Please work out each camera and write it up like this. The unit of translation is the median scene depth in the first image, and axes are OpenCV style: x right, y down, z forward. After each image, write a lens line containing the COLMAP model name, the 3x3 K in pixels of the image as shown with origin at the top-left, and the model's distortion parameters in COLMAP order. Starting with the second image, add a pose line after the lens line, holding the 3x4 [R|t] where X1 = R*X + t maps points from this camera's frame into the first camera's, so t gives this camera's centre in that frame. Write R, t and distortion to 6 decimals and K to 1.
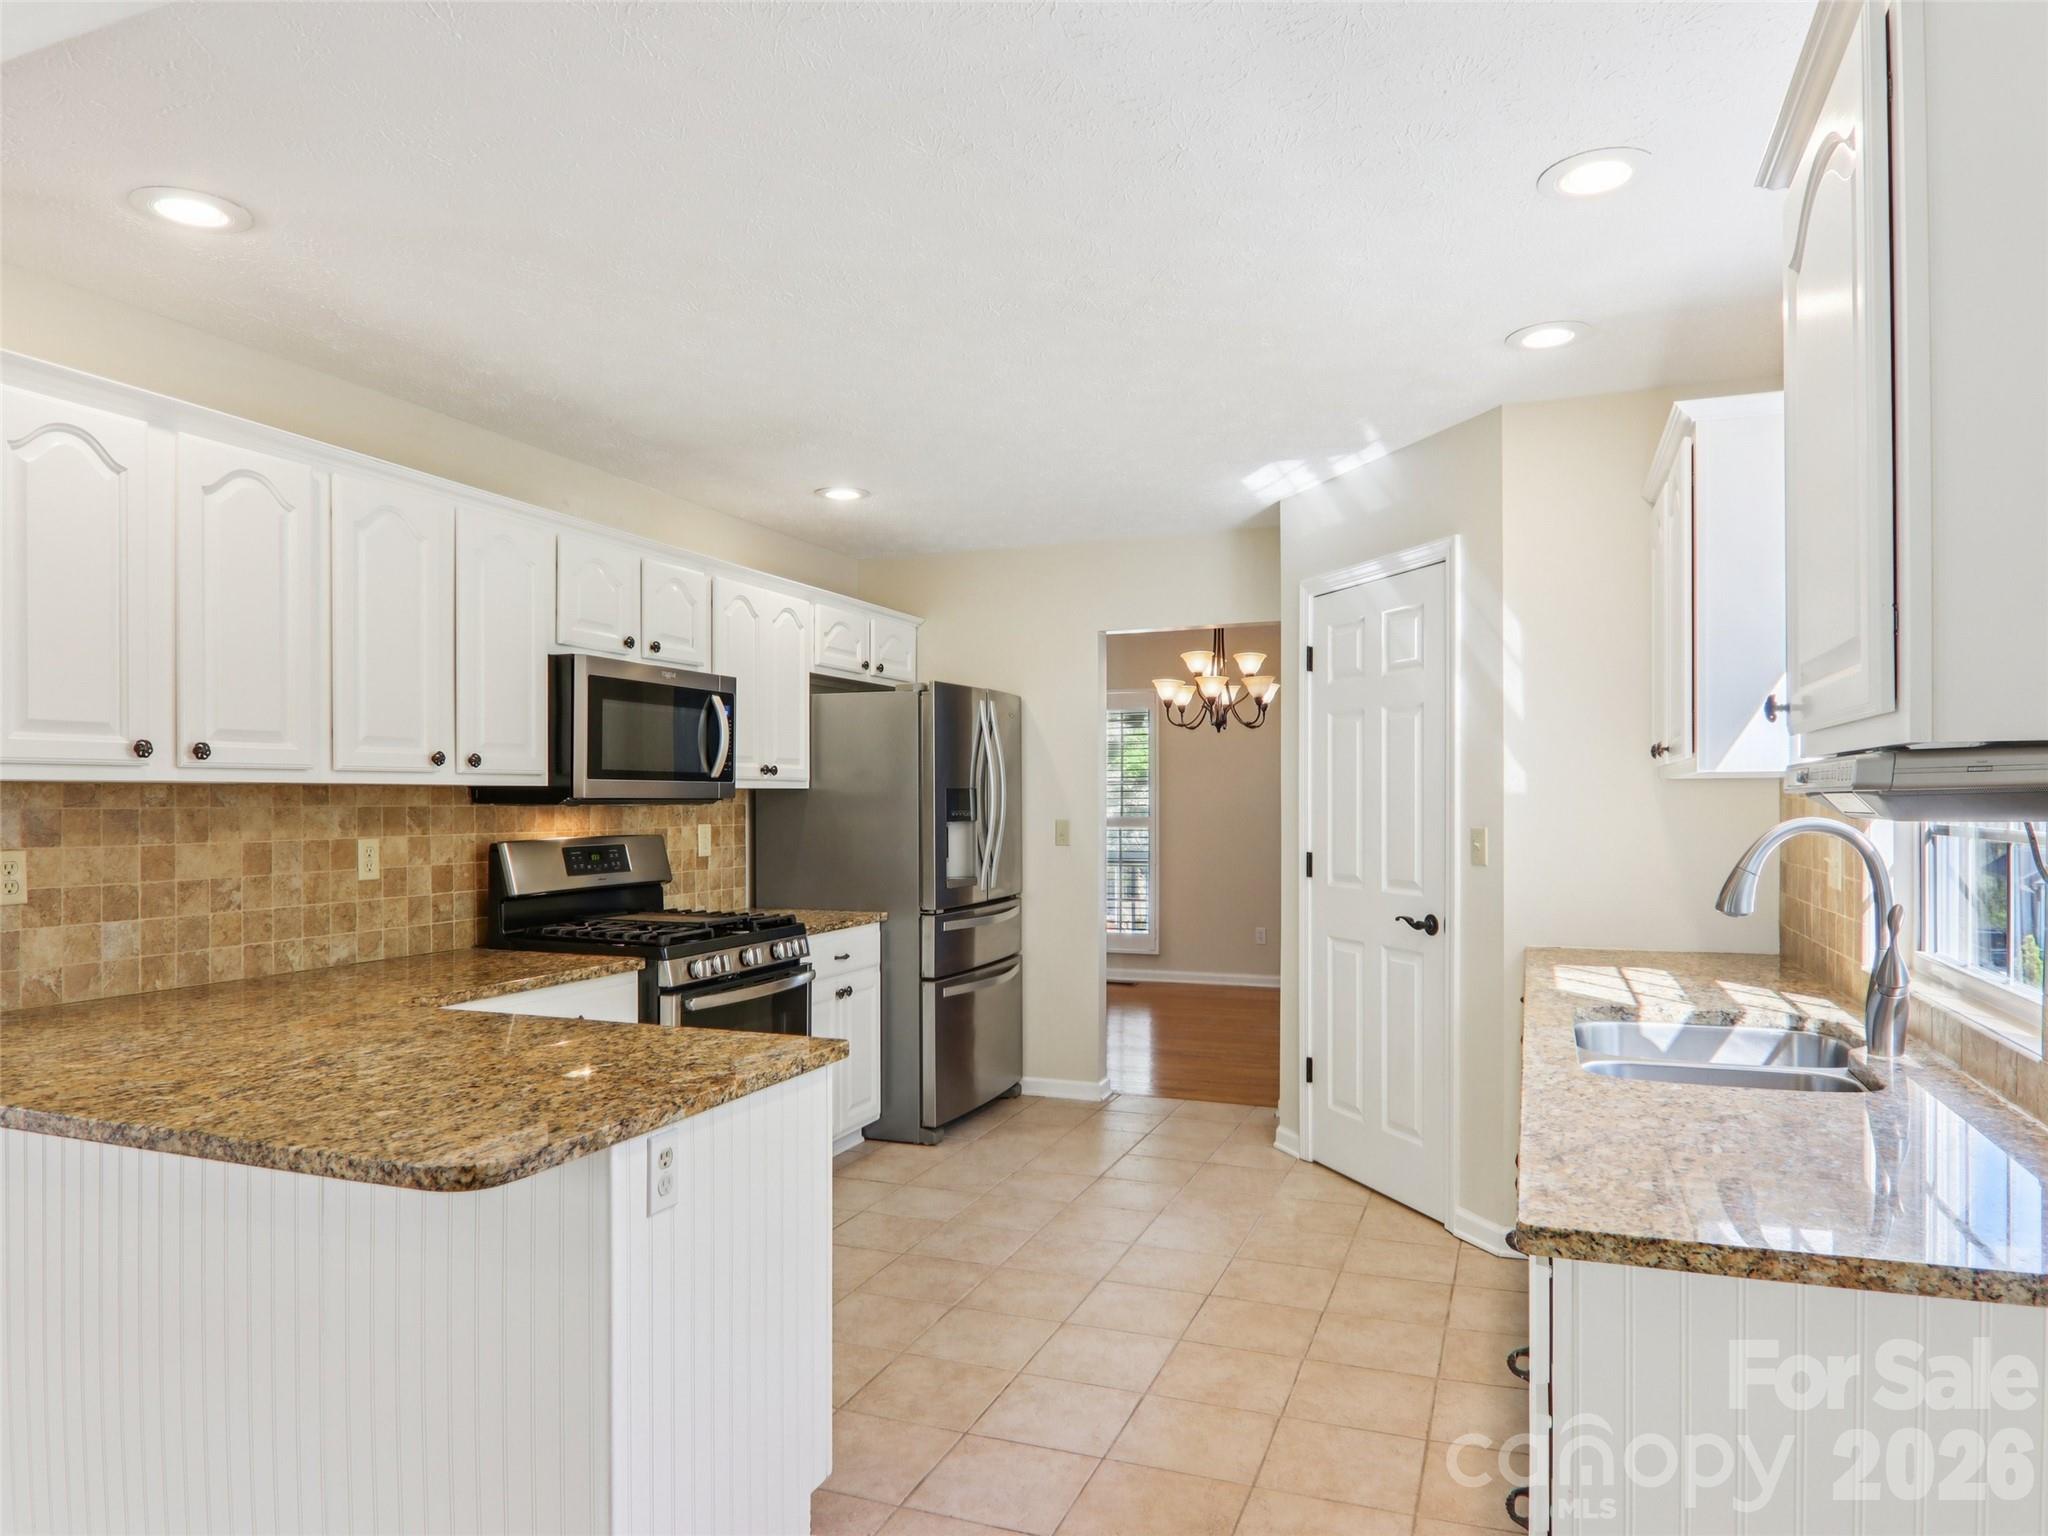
lens RADIAL K [[1305.6, 0, 1028.3], [0, 1305.6, 783.7], [0, 0, 1]] dist [0.002920, -0.018253]
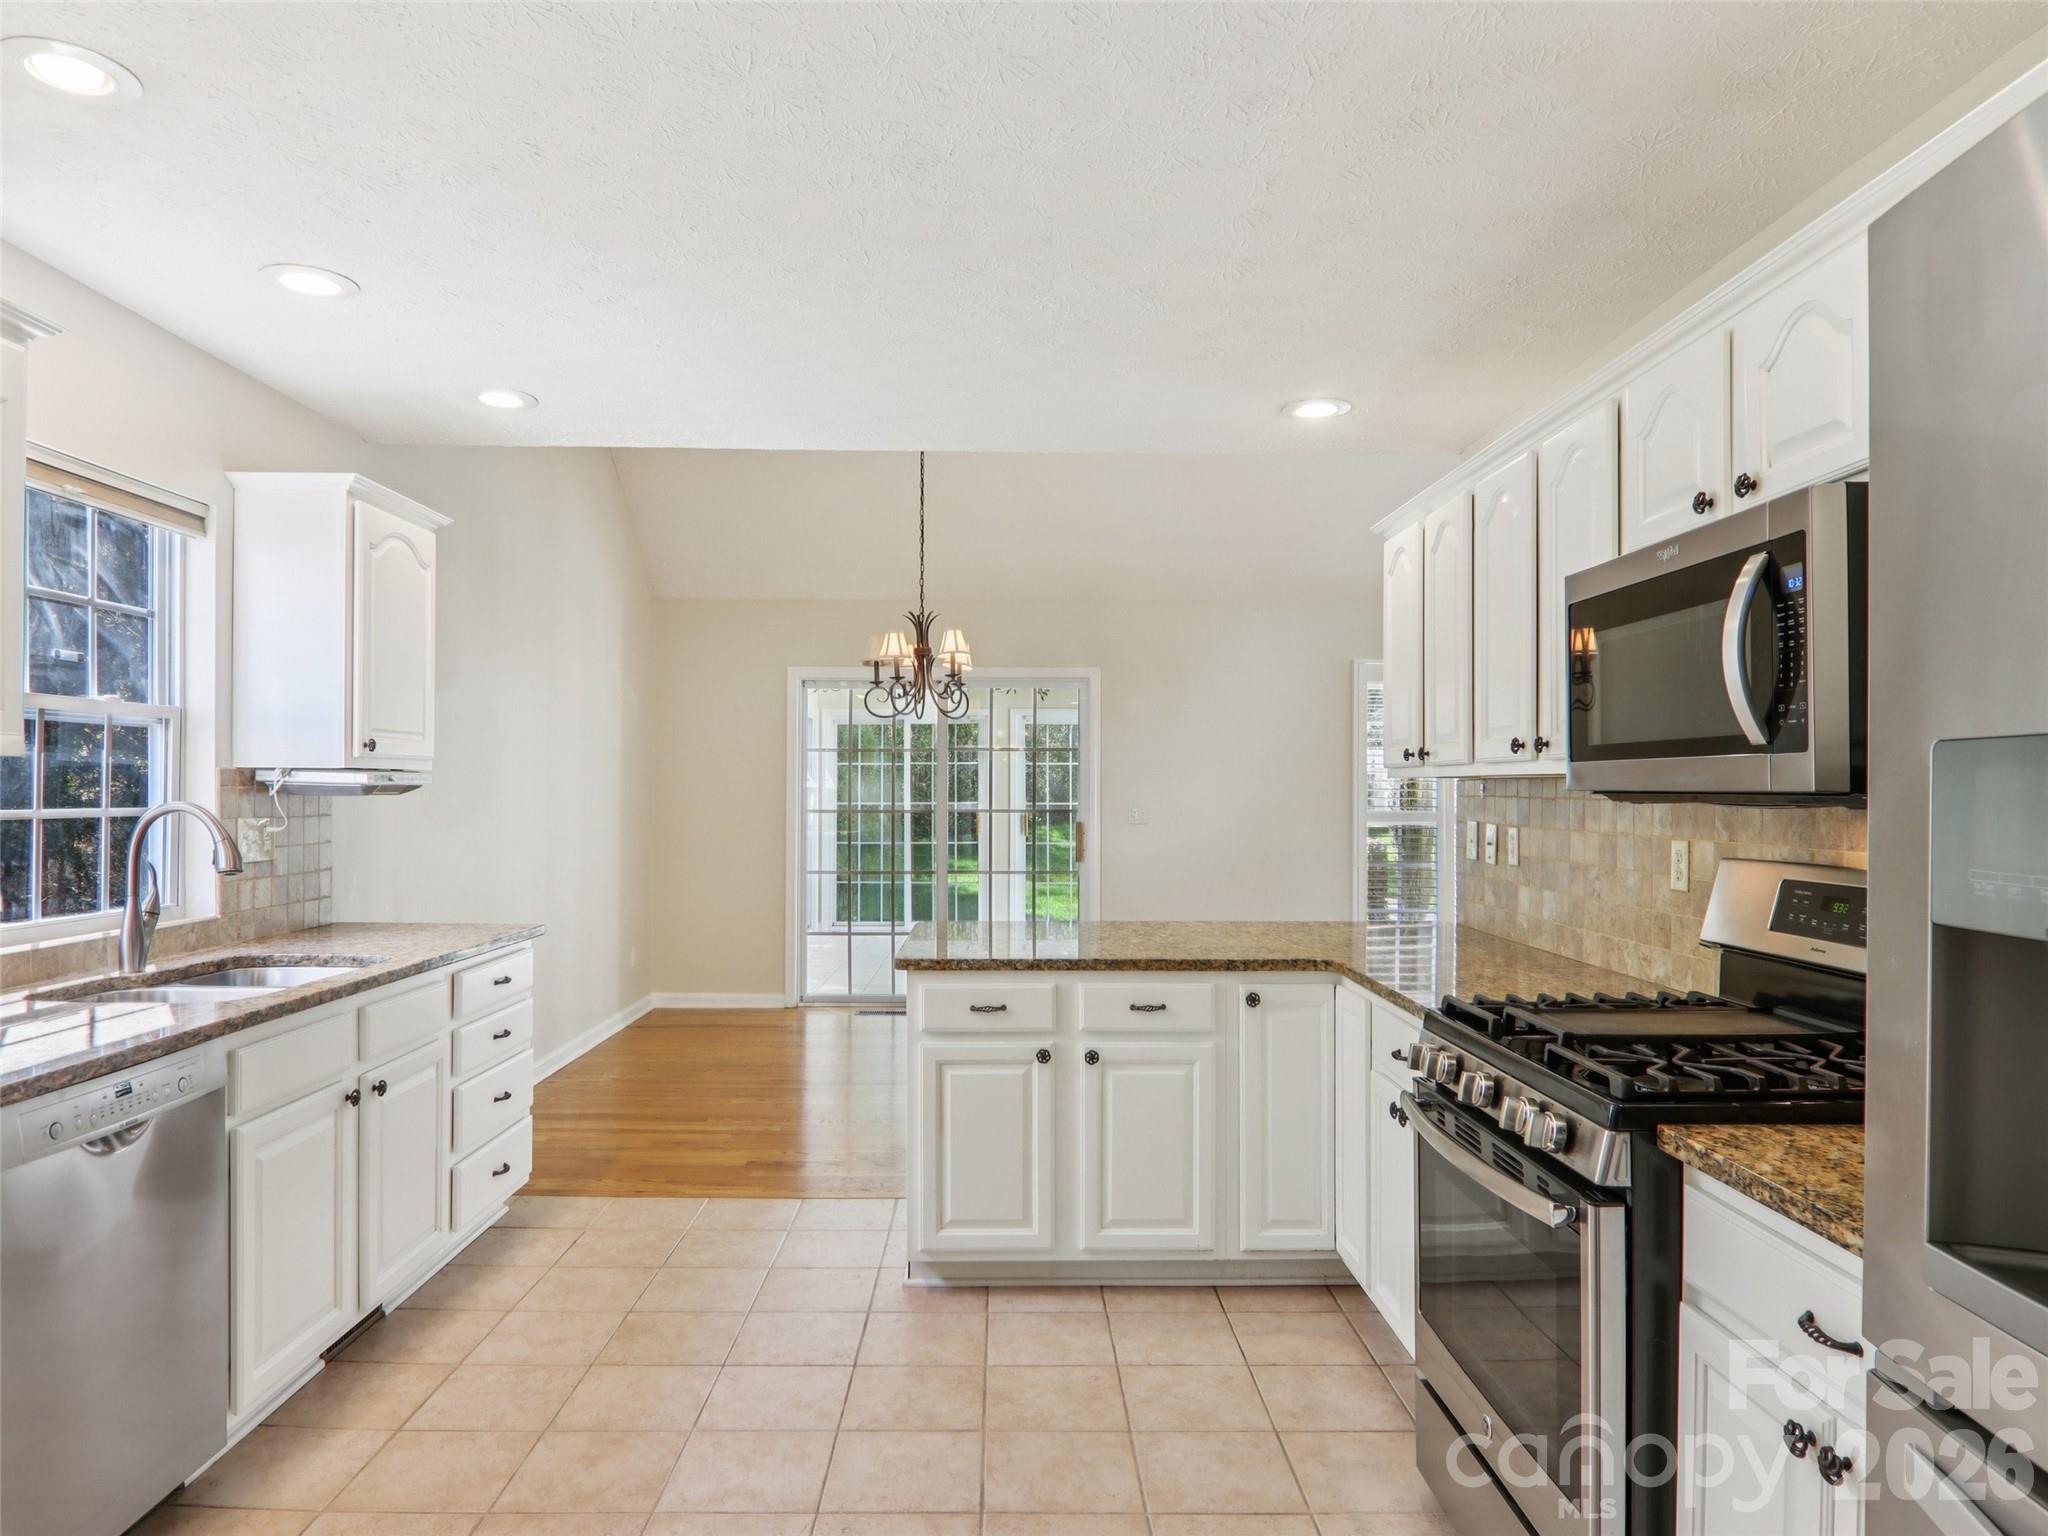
lens RADIAL K [[1305.6, 0, 1023.5], [0, 1305.6, 779.6], [0, 0, 1]] dist [0.002920, -0.018253]
pose [[-0.928852, -0.004414, -0.370425, 0.187074], [0.001524, 0.999875, -0.015736, 0.017278], [0.370448, -0.015181, -0.928729, 1.693376]]
